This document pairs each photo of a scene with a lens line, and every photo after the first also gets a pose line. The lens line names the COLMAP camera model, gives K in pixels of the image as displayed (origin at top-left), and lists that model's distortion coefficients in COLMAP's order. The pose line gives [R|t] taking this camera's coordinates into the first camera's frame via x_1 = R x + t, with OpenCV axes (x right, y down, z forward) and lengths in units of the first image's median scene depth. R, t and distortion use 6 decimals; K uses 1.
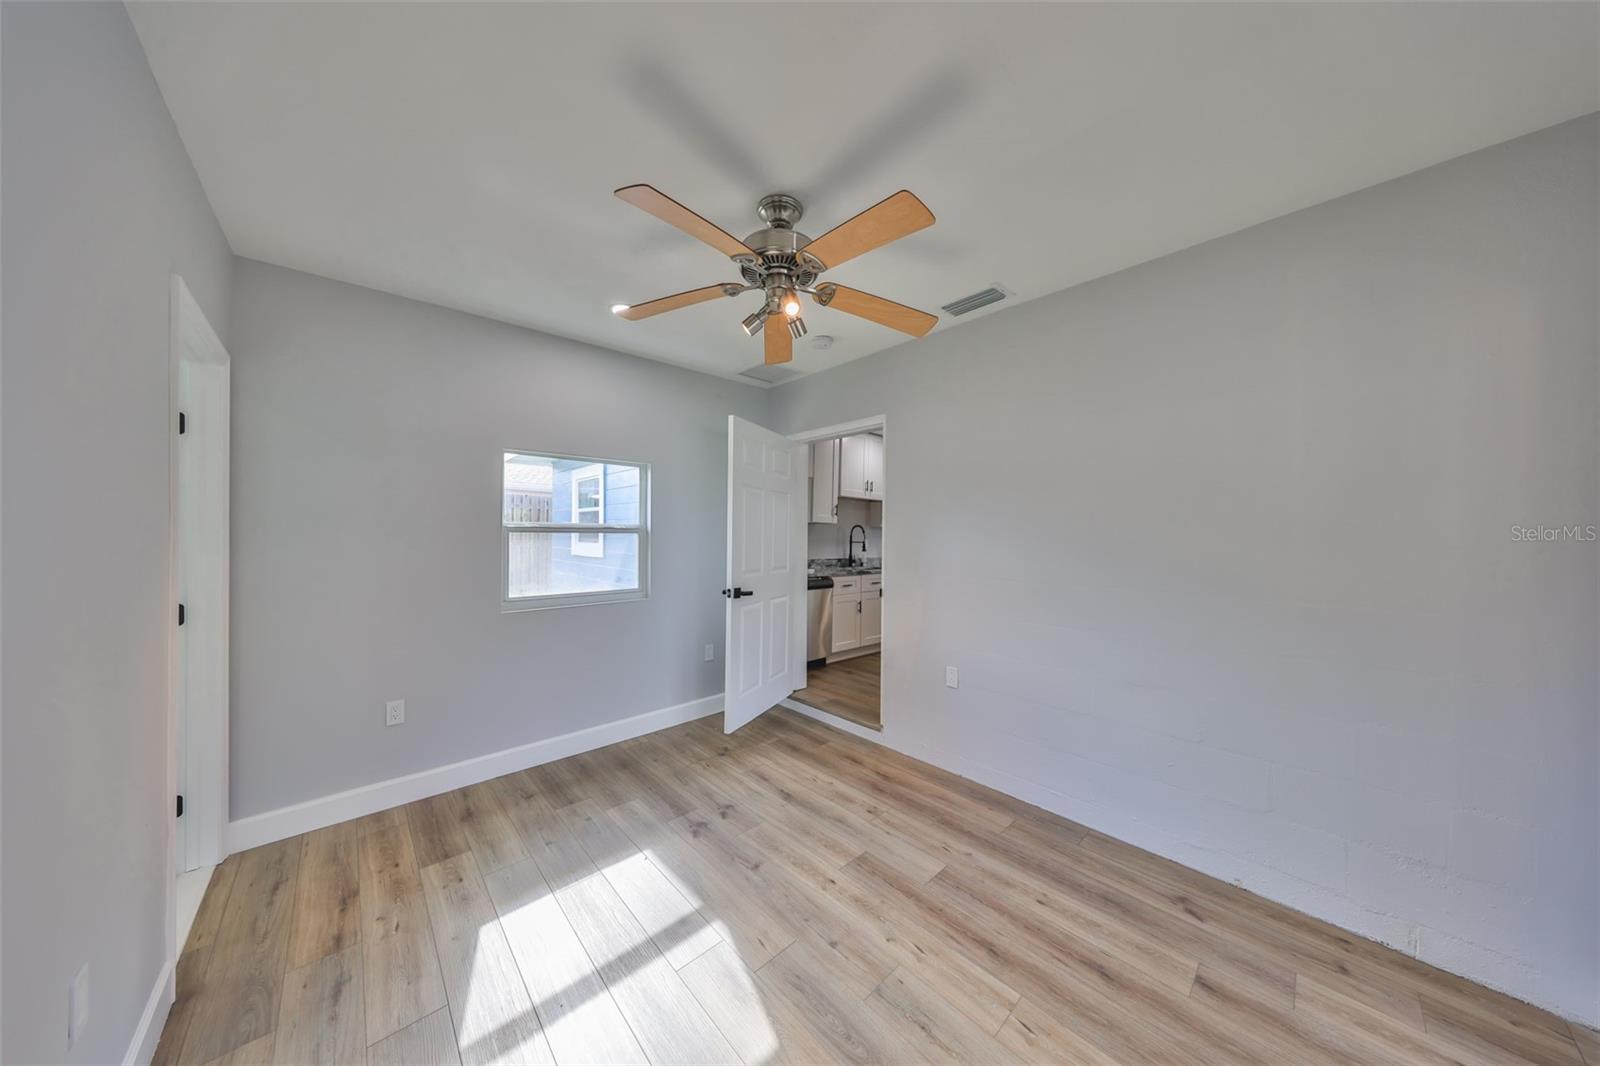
lens RADIAL K [[504.9, 0, 800.0], [0, 504.9, 533.0], [0, 0, 1]] dist [0.000657, 0.000068]
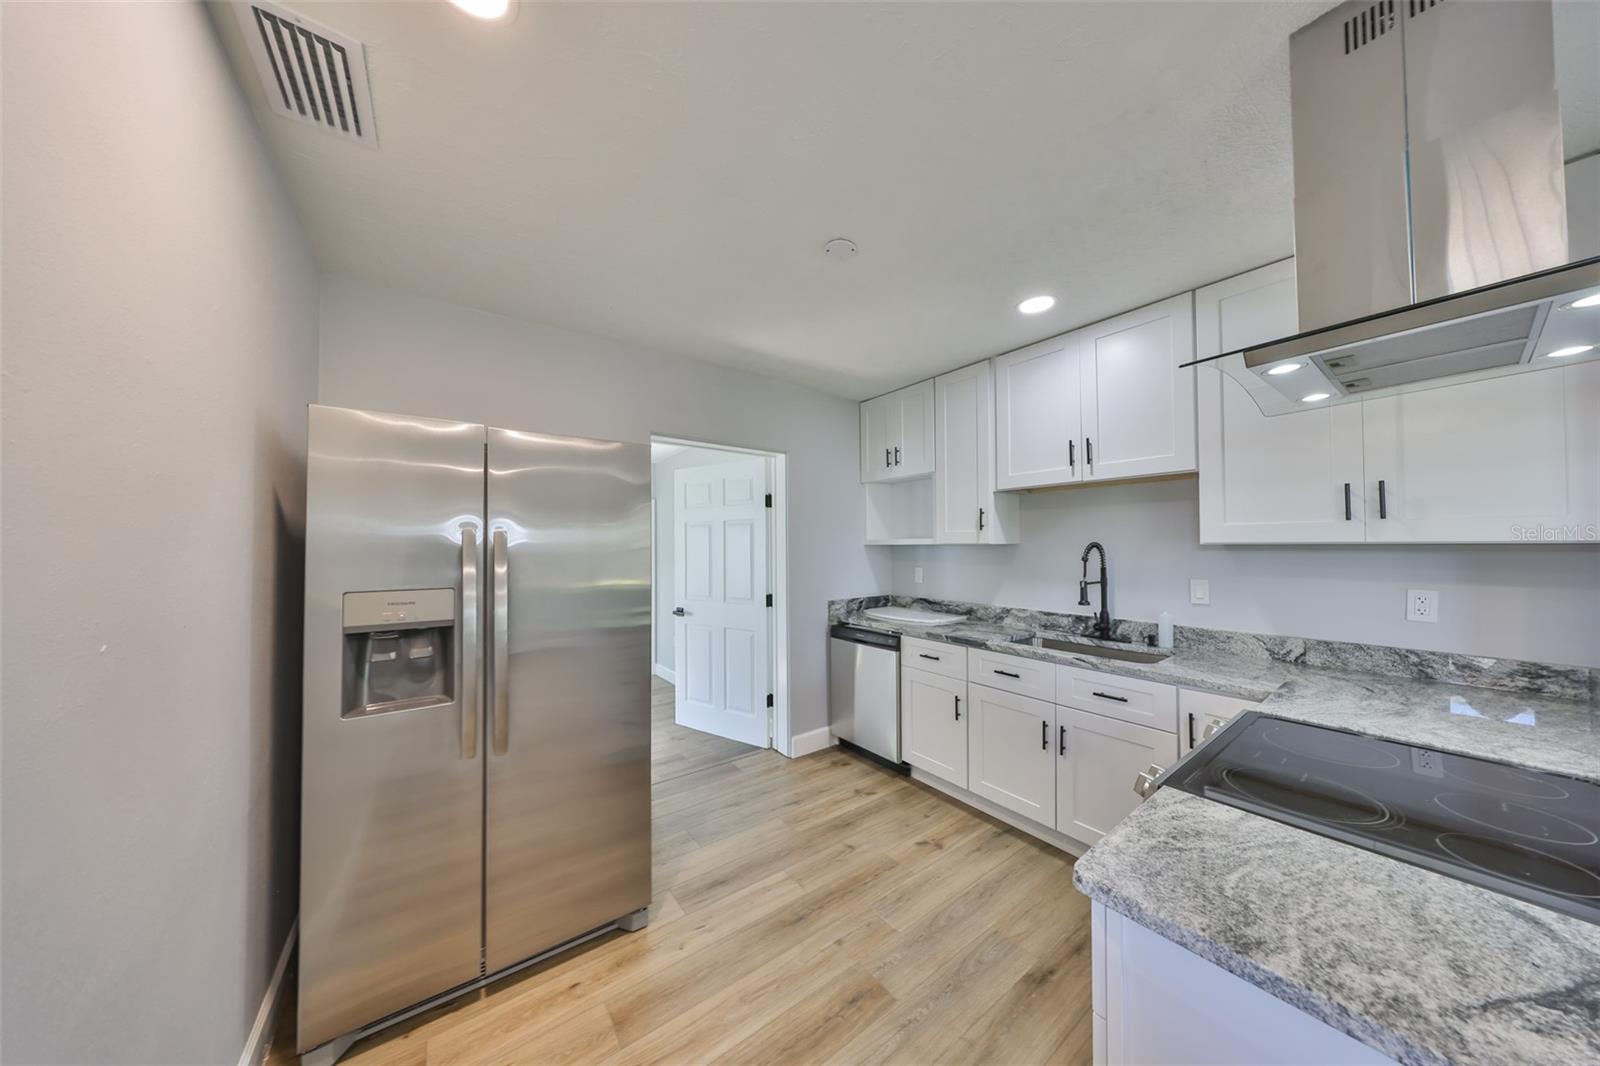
lens RADIAL K [[492.5, 0, 805.4], [0, 492.5, 536.5], [0, 0, 1]] dist [-0.001039, 0.000225]
pose [[-0.105270, -0.030005, -0.993991, 1.201448], [0.008036, 0.999486, -0.031022, -0.023704], [0.994411, -0.011253, -0.104975, 1.702585]]
